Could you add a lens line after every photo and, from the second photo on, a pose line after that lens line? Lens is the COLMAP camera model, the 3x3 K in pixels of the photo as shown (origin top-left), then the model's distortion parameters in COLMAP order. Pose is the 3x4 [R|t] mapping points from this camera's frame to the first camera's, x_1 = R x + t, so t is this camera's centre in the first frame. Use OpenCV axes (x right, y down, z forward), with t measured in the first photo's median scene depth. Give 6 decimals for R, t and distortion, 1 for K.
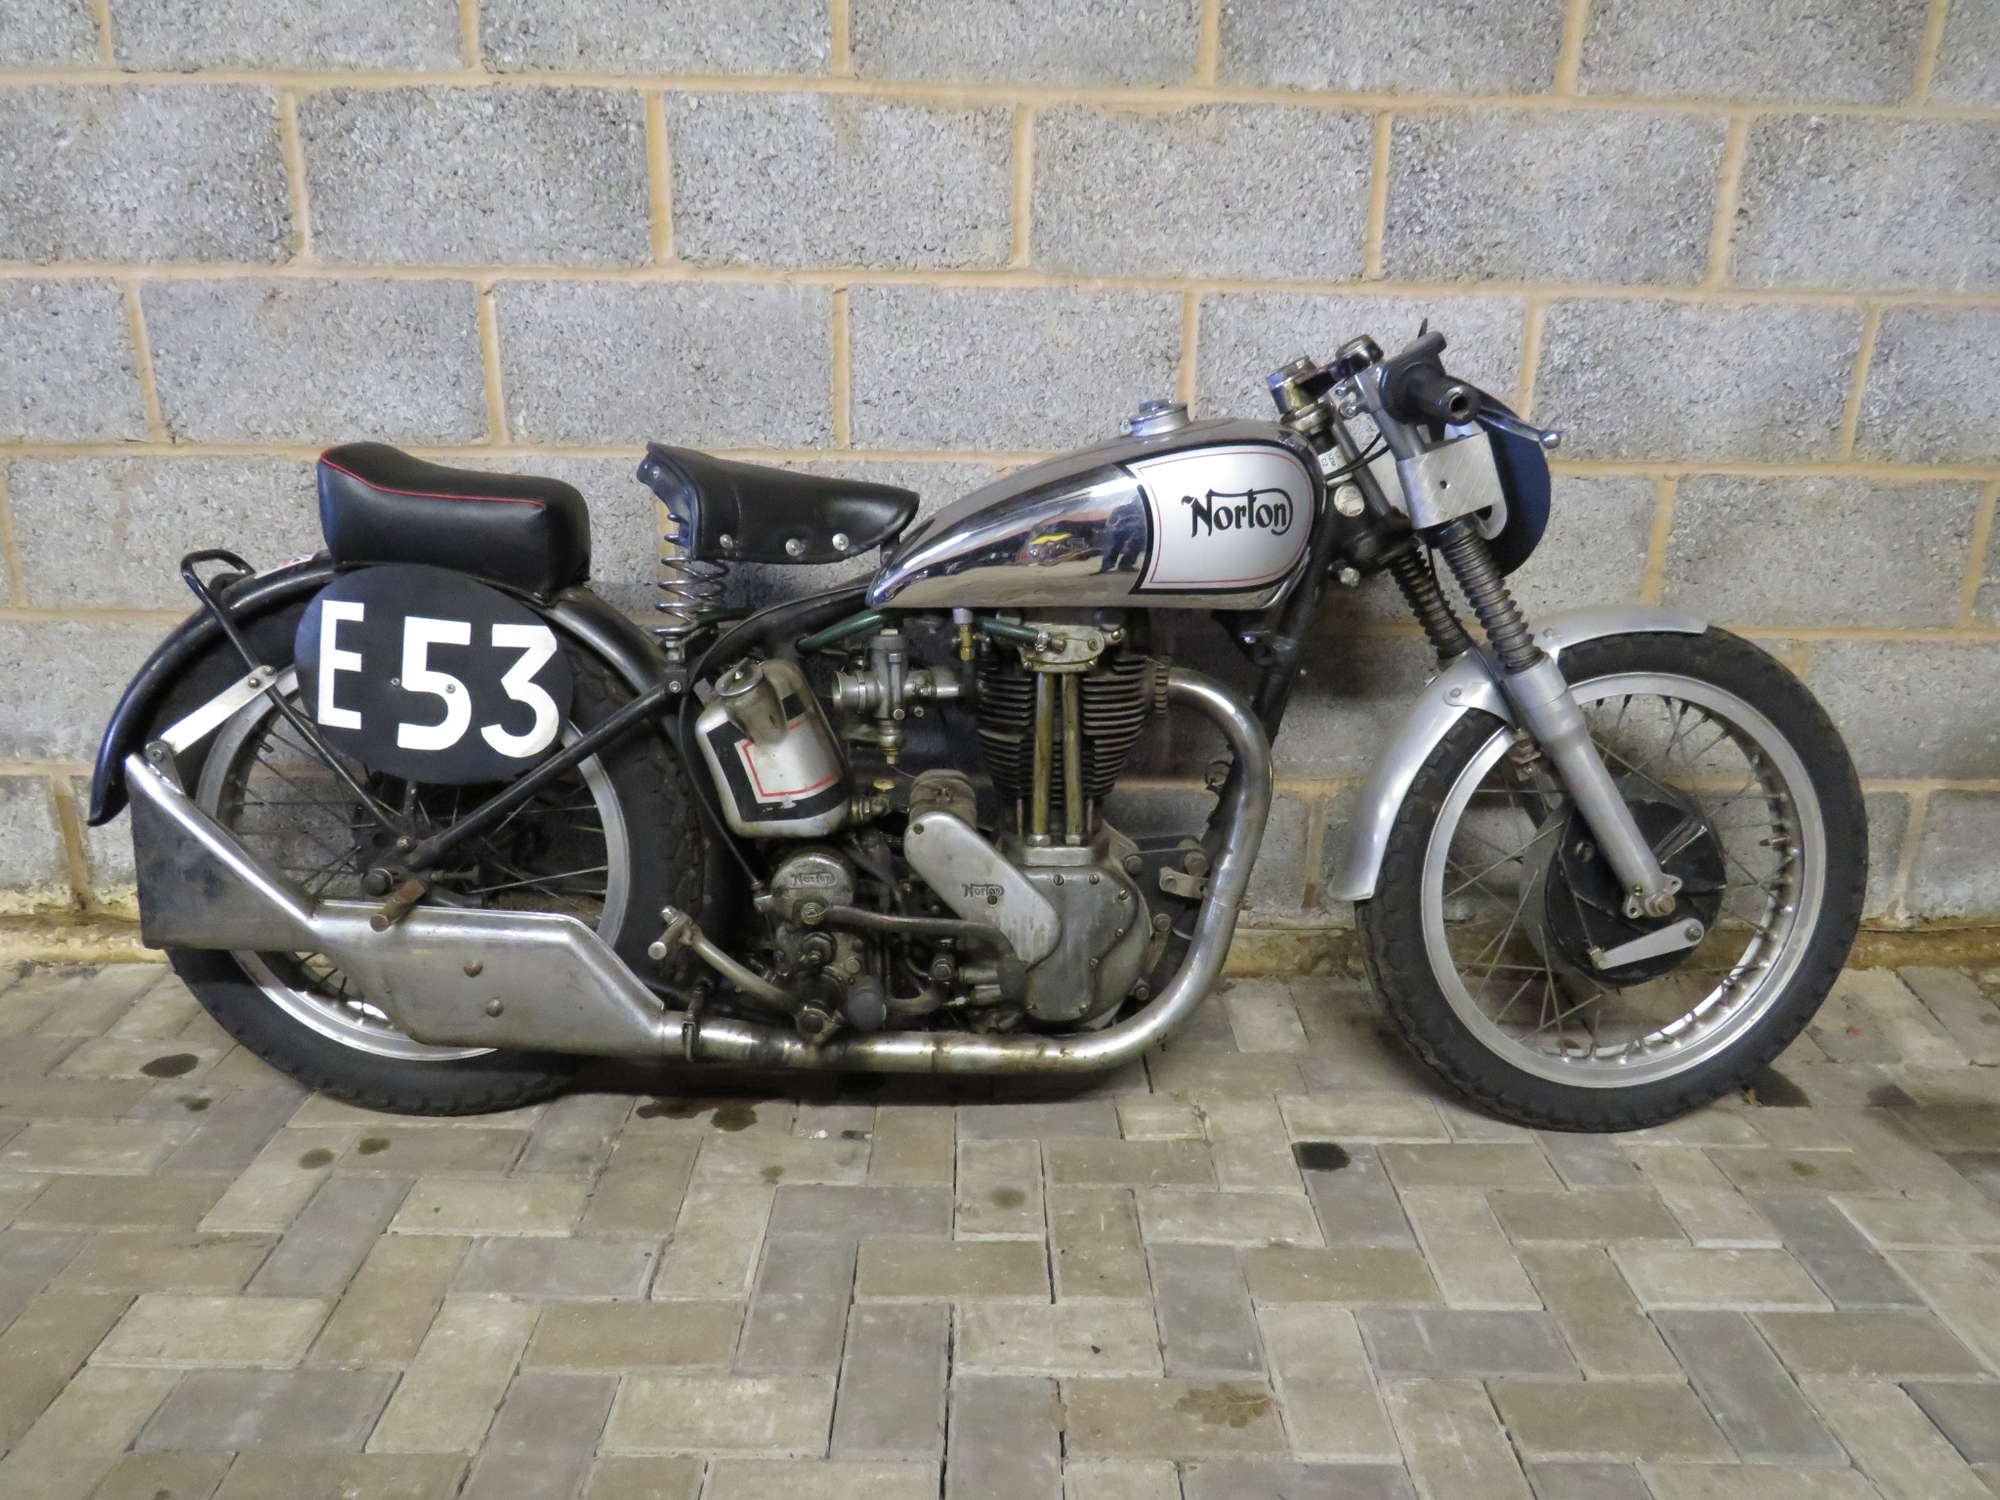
lens RADIAL K [[1406.5, 0, 1002.2], [0, 1406.5, 741.4], [0, 0, 1]] dist [-0.047289, 0.027475]
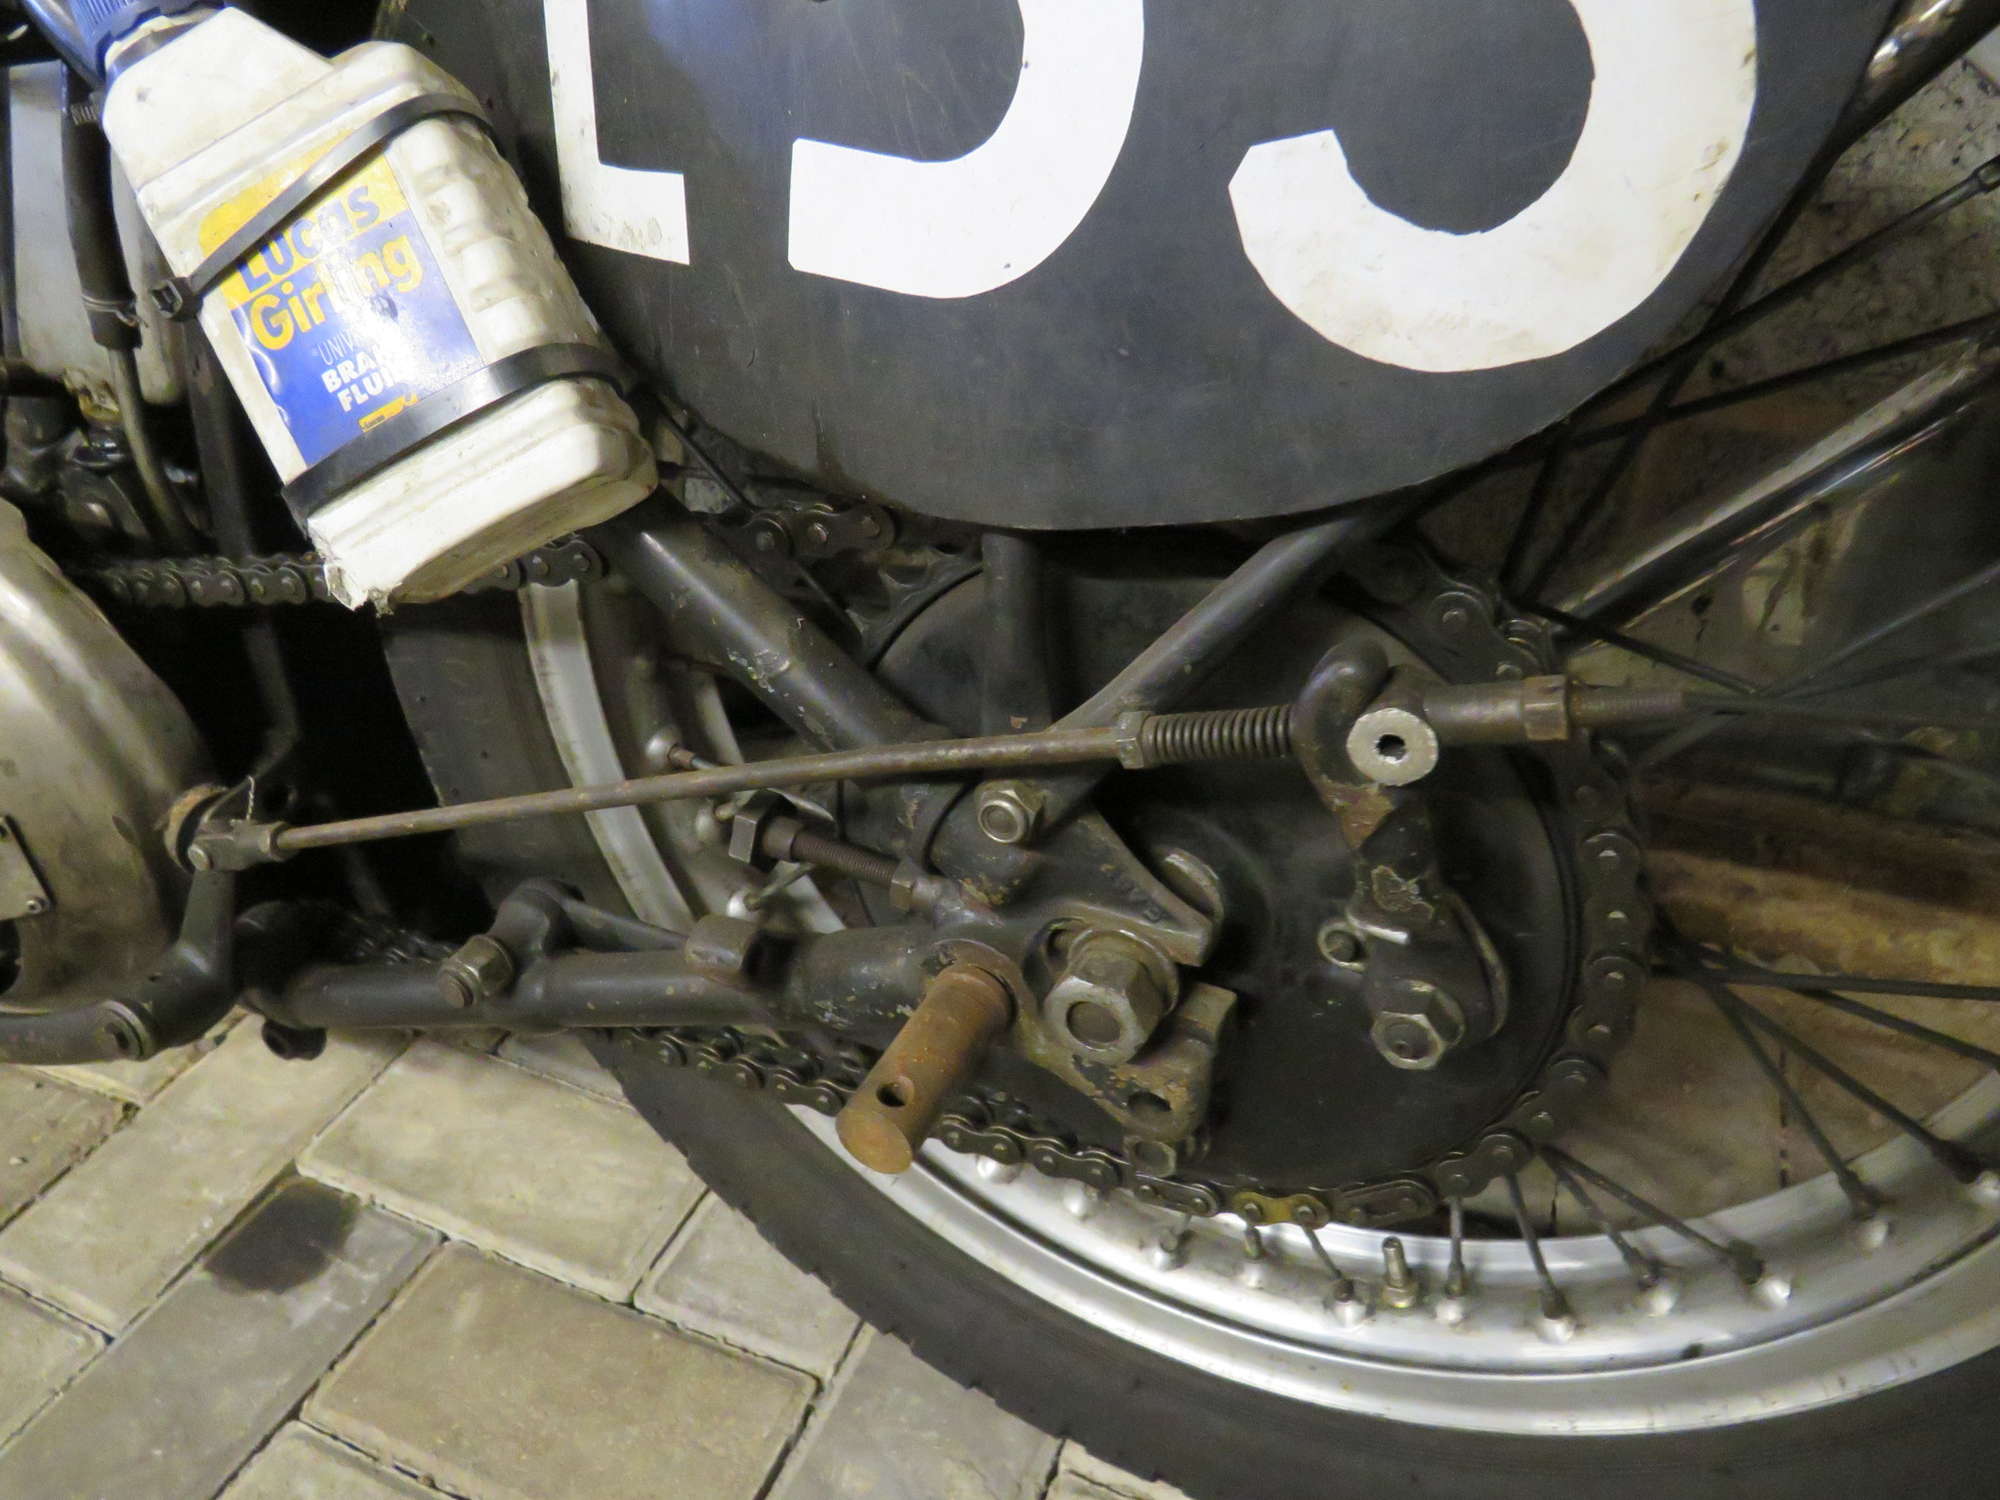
lens RADIAL K [[1406.5, 0, 980.7], [0, 1406.5, 751.5], [0, 0, 1]] dist [-0.047289, 0.027475]
pose [[0.918187, 0.183485, -0.351092, 0.472063], [-0.082175, 0.955208, 0.284296, 0.031262], [0.387530, -0.232186, 0.892138, 0.680048]]
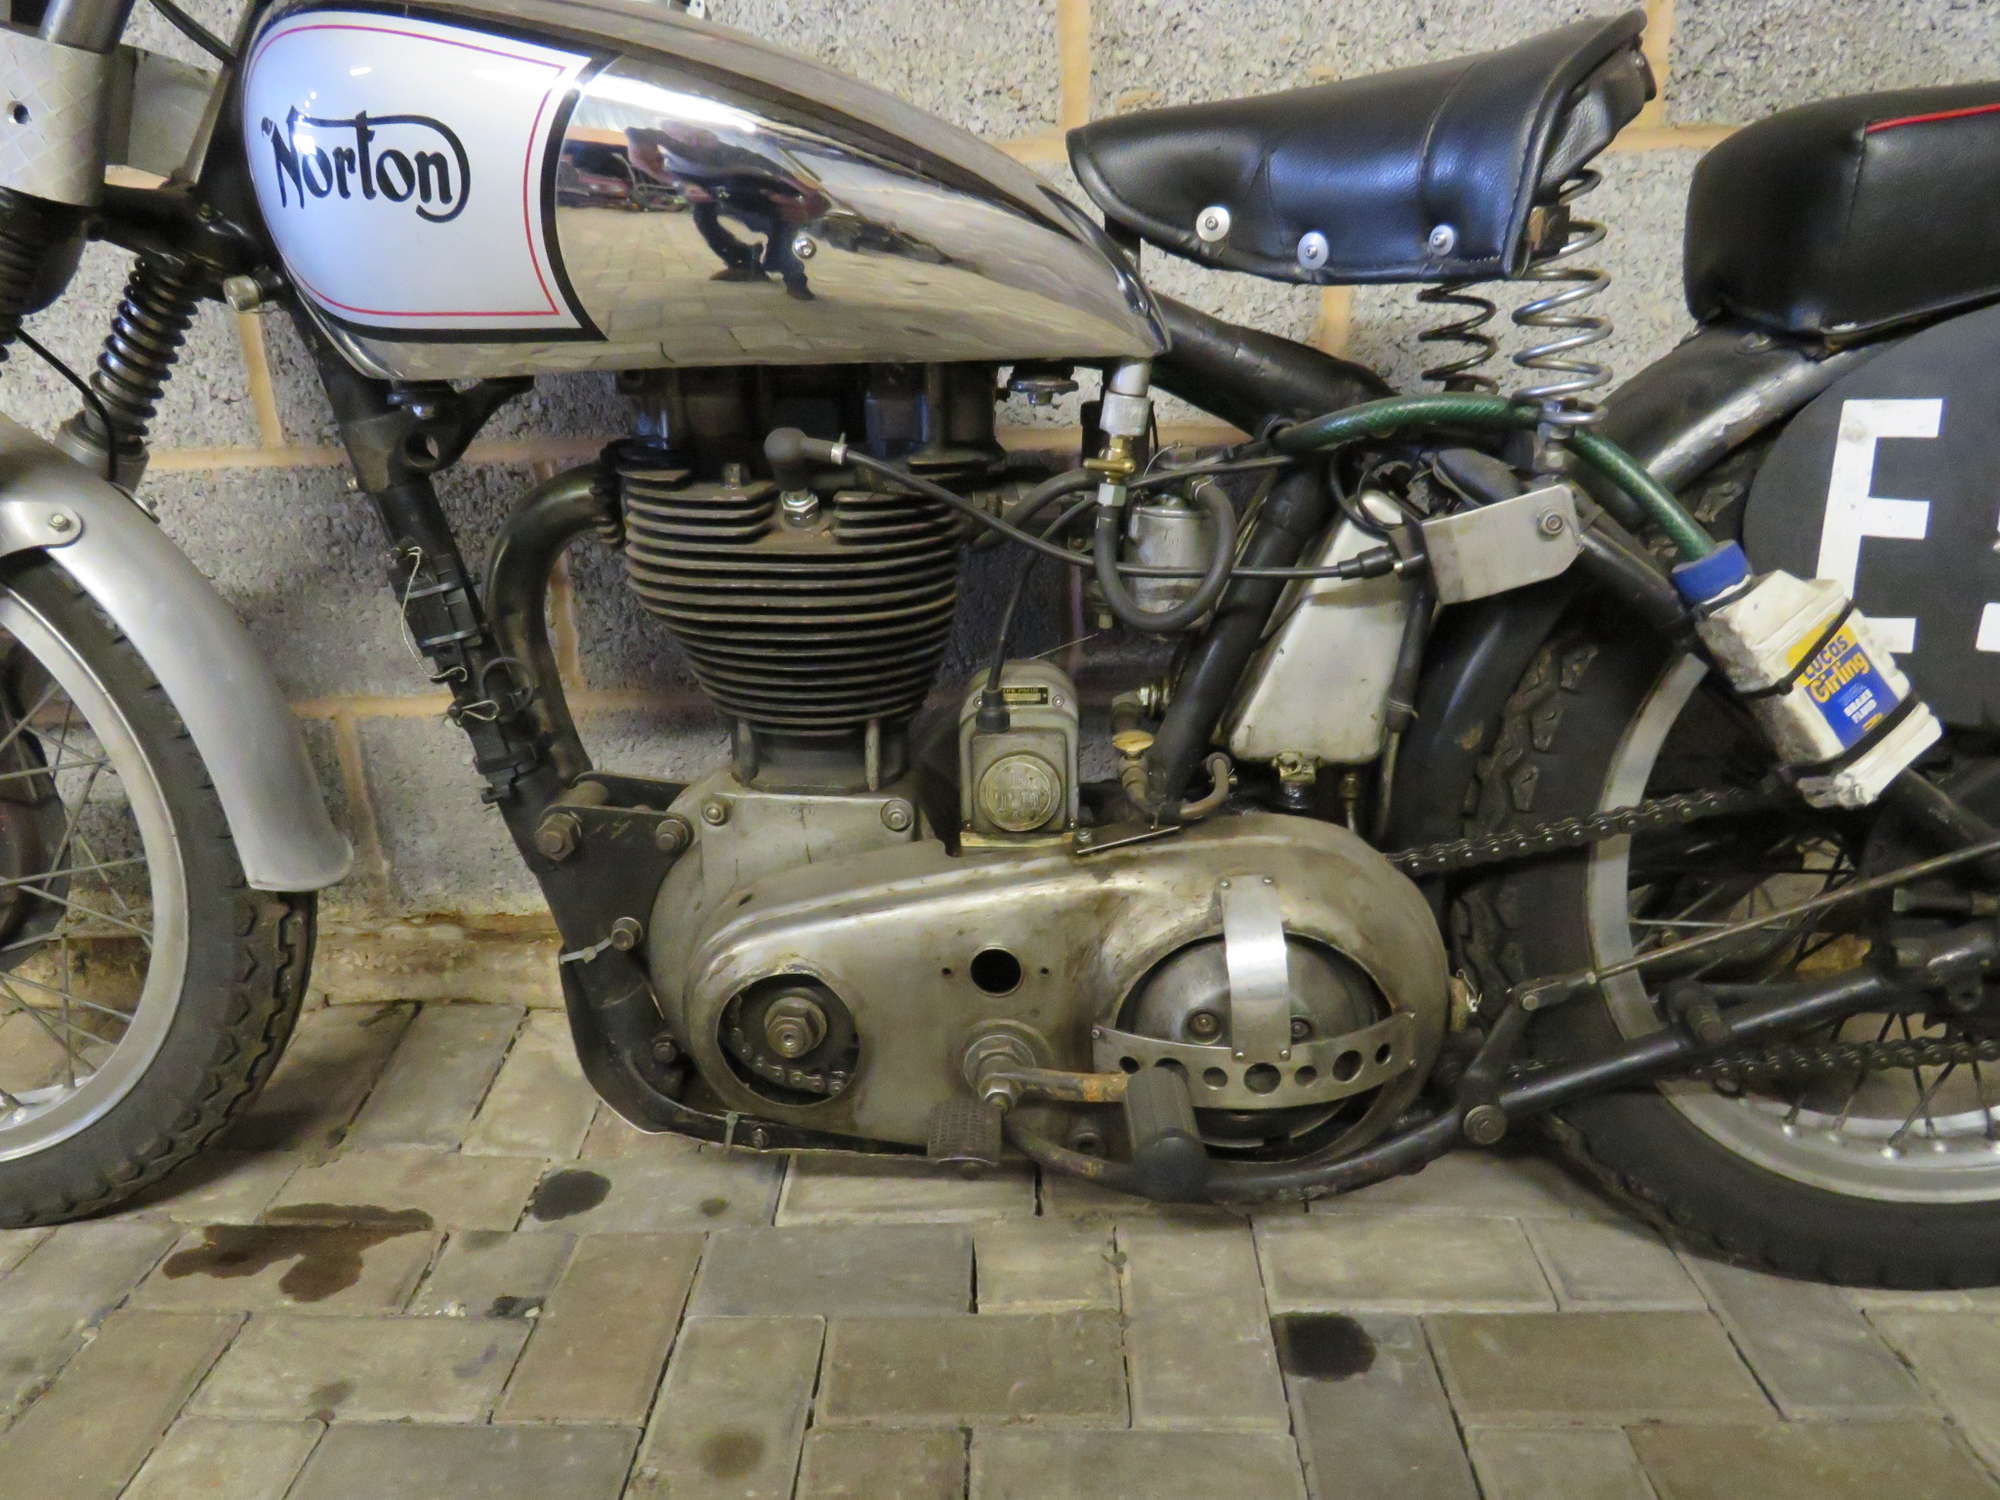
lens RADIAL K [[1406.5, 0, 998.0], [0, 1406.5, 751.7], [0, 0, 1]] dist [-0.047289, 0.027475]
pose [[0.998671, -0.027662, -0.043490, 0.116460], [0.029329, 0.998841, 0.038169, 0.031563], [0.042384, -0.039394, 0.998324, 0.403780]]
